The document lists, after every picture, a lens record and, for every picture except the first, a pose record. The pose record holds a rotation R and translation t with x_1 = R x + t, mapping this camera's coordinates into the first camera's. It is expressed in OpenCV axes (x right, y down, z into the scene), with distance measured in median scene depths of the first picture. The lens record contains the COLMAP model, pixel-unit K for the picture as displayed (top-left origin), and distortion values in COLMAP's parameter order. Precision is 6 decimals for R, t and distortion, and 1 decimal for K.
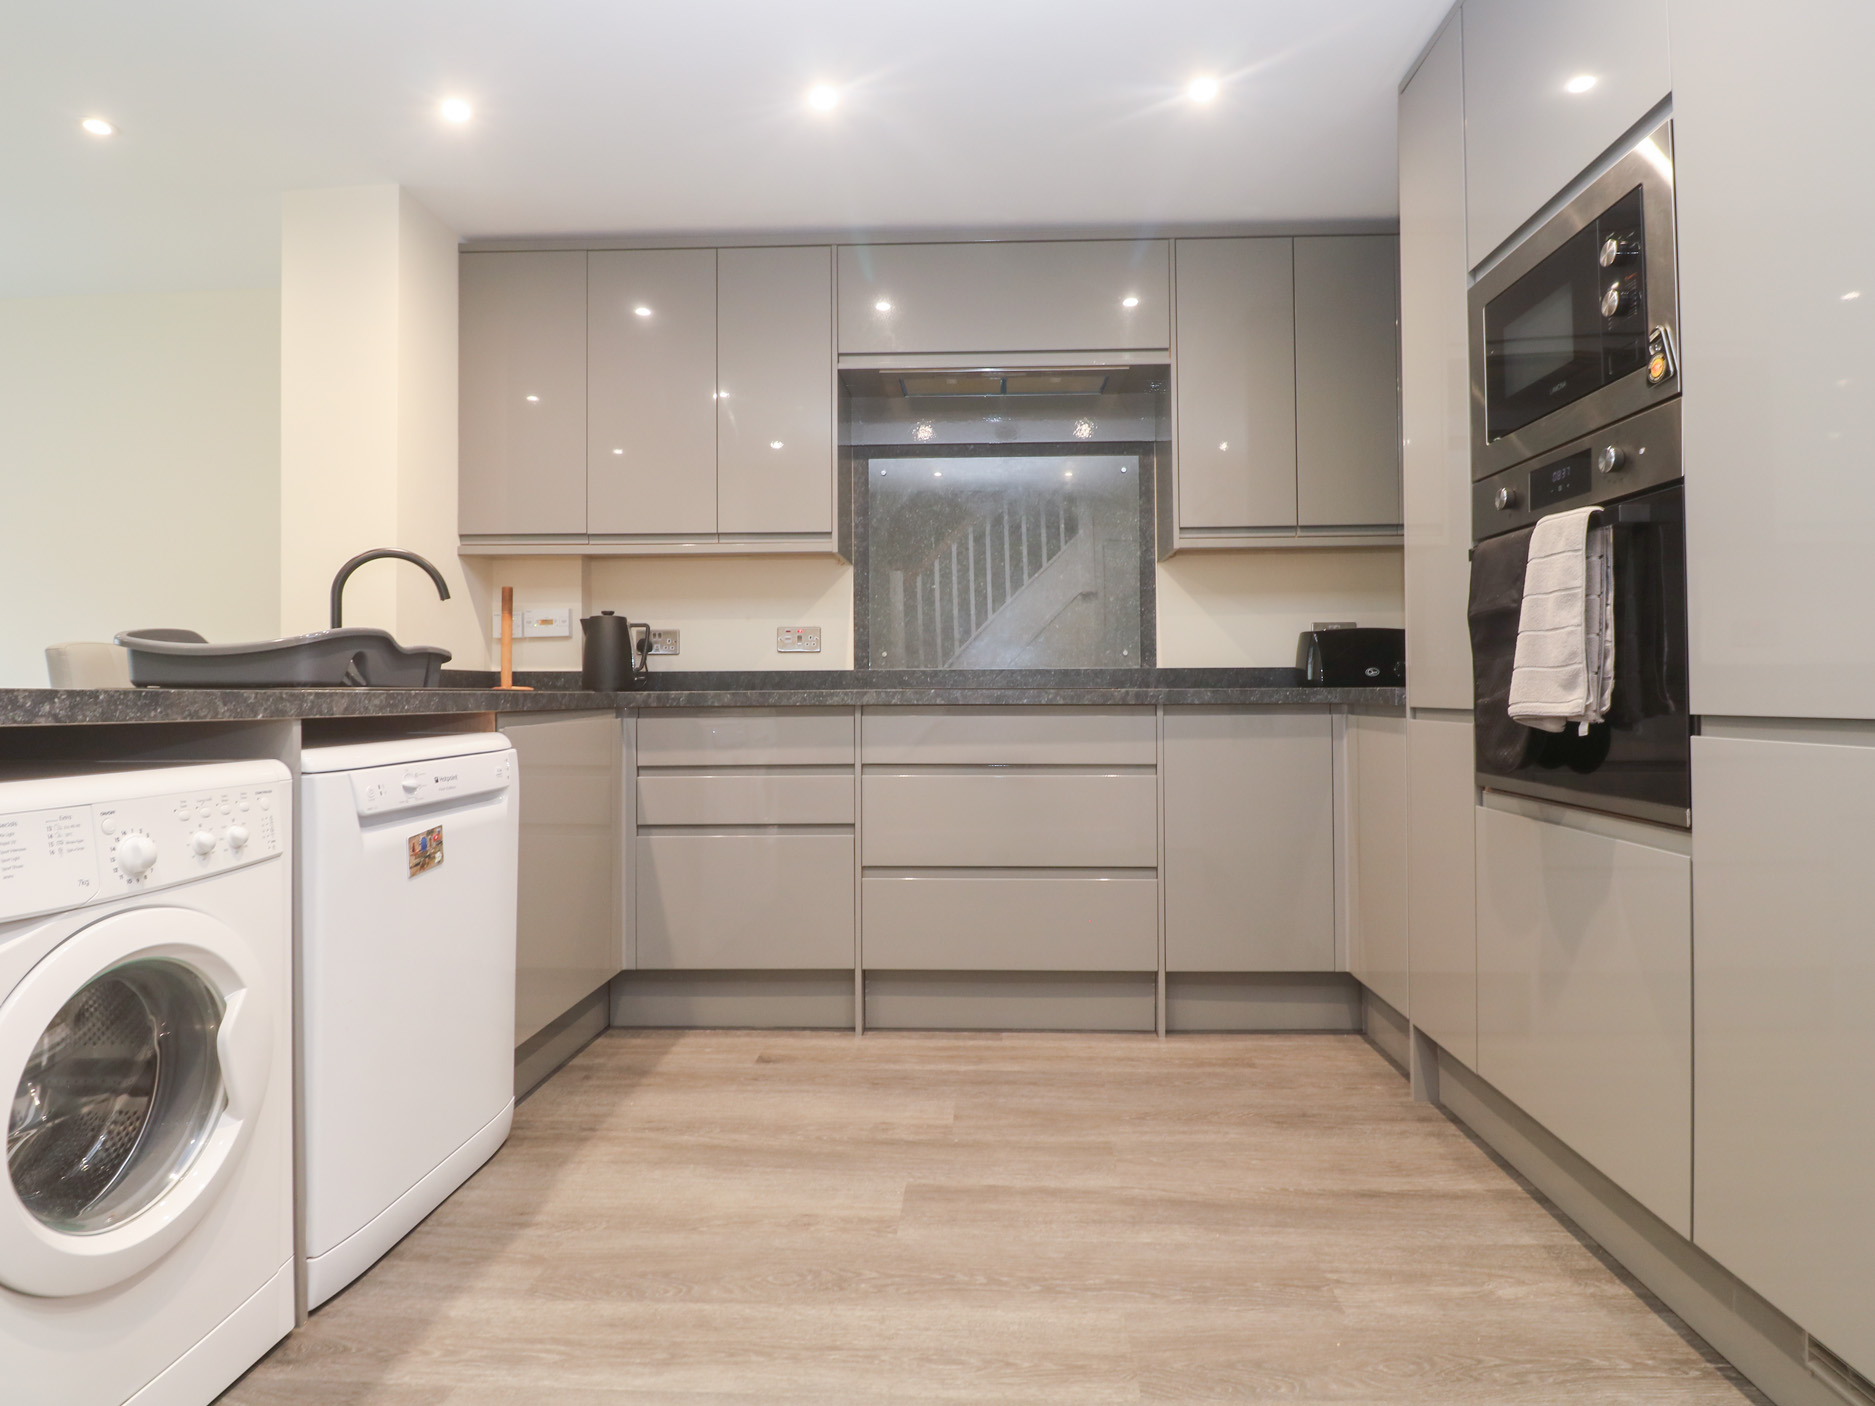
lens RADIAL K [[993.6, 0, 971.7], [0, 993.6, 683.0], [0, 0, 1]] dist [-0.000170, -0.013792]
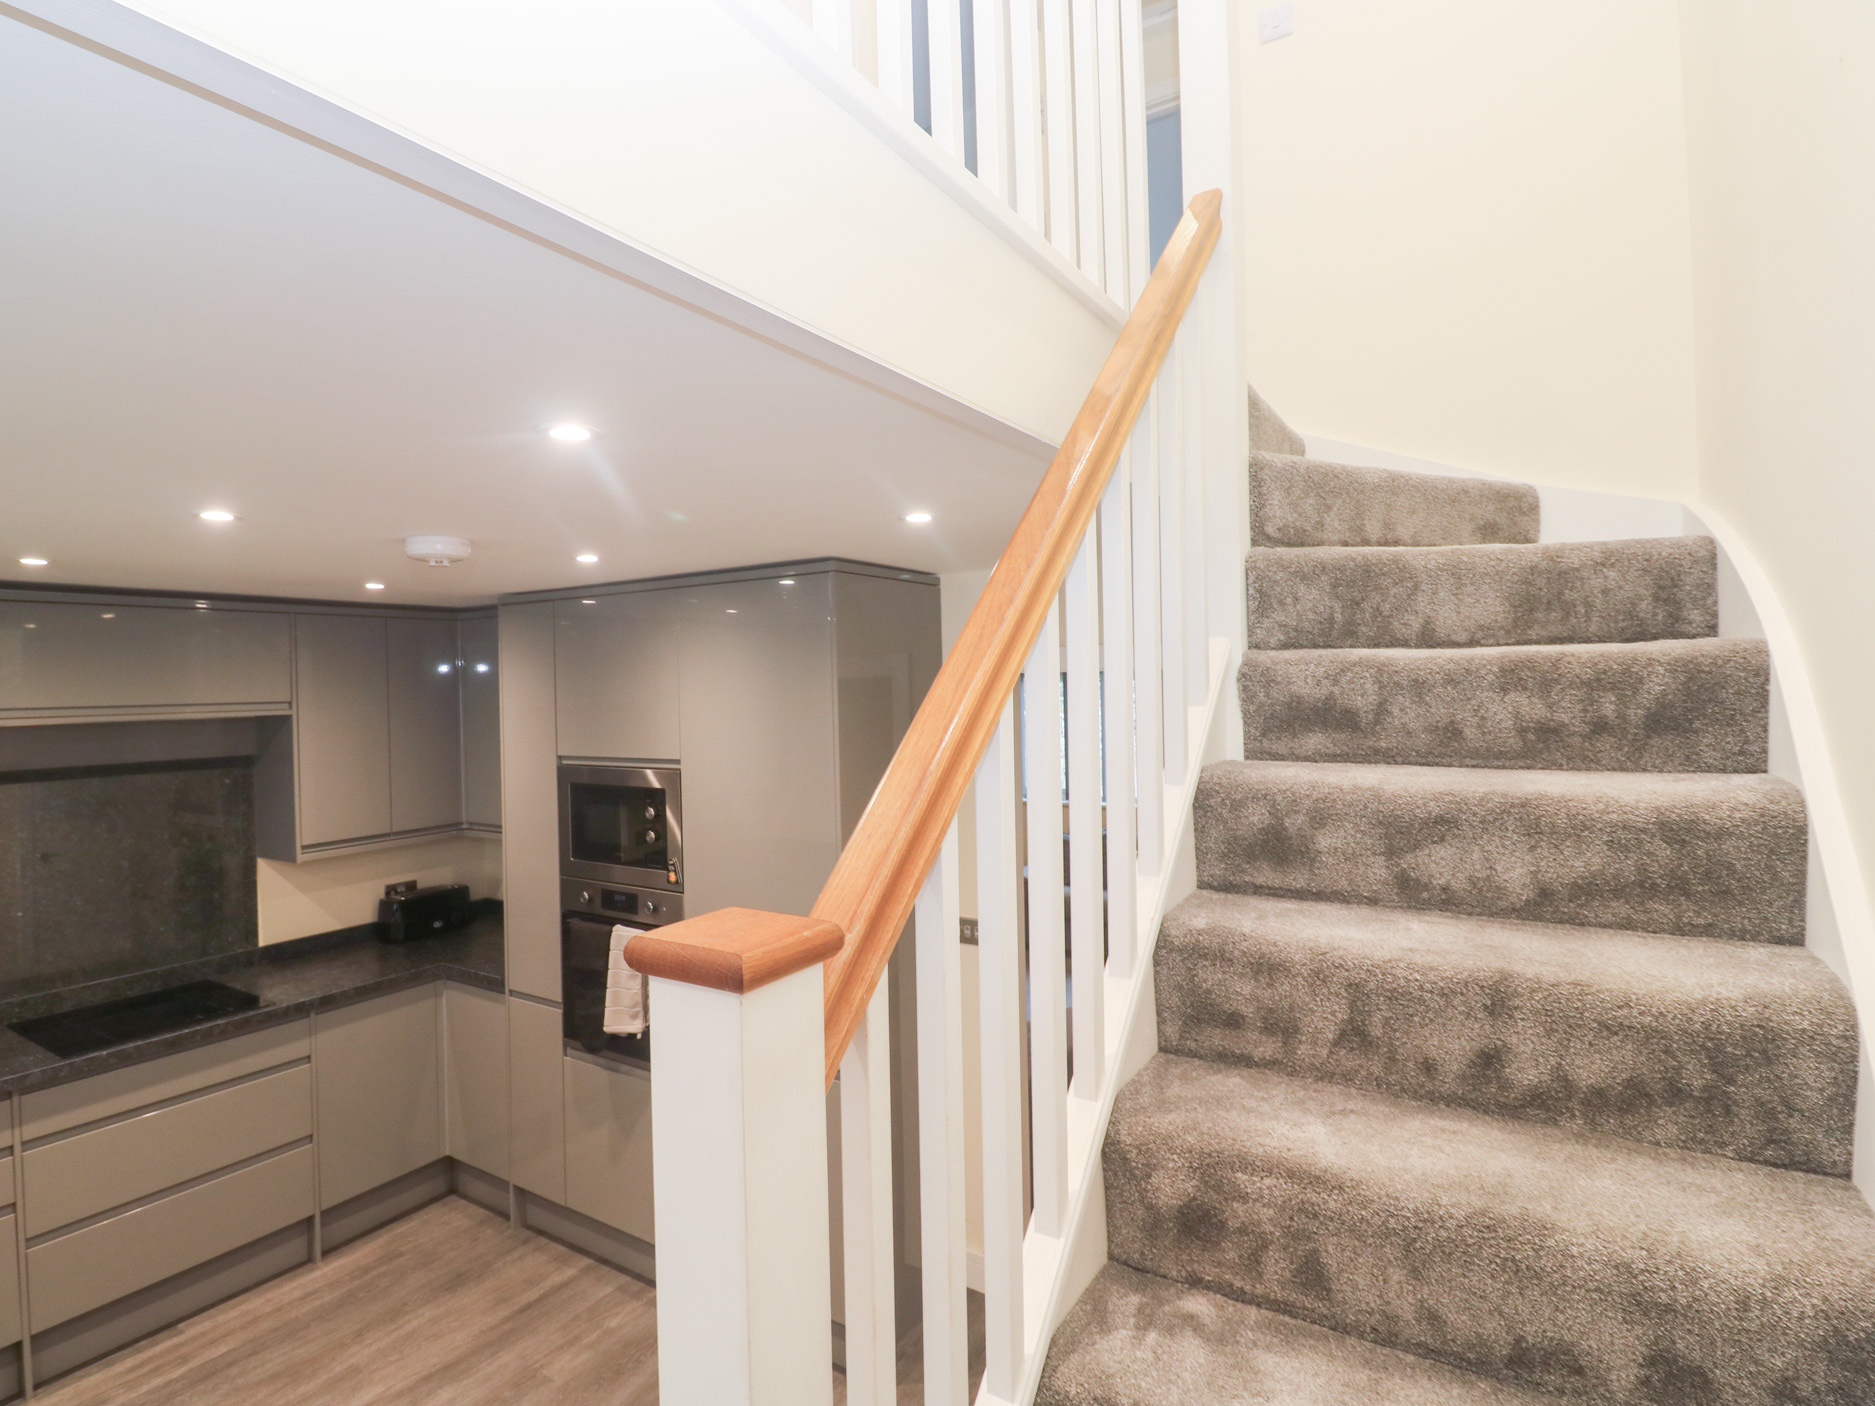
lens RADIAL K [[970.0, 0, 906.2], [0, 970.0, 674.9], [0, 0, 1]] dist [-0.023032, -0.002506]
pose [[0.519895, 0.006152, 0.854208, -0.561315], [0.006565, 0.999916, -0.011197, -0.463405], [-0.854205, 0.011430, 0.519810, -0.368858]]
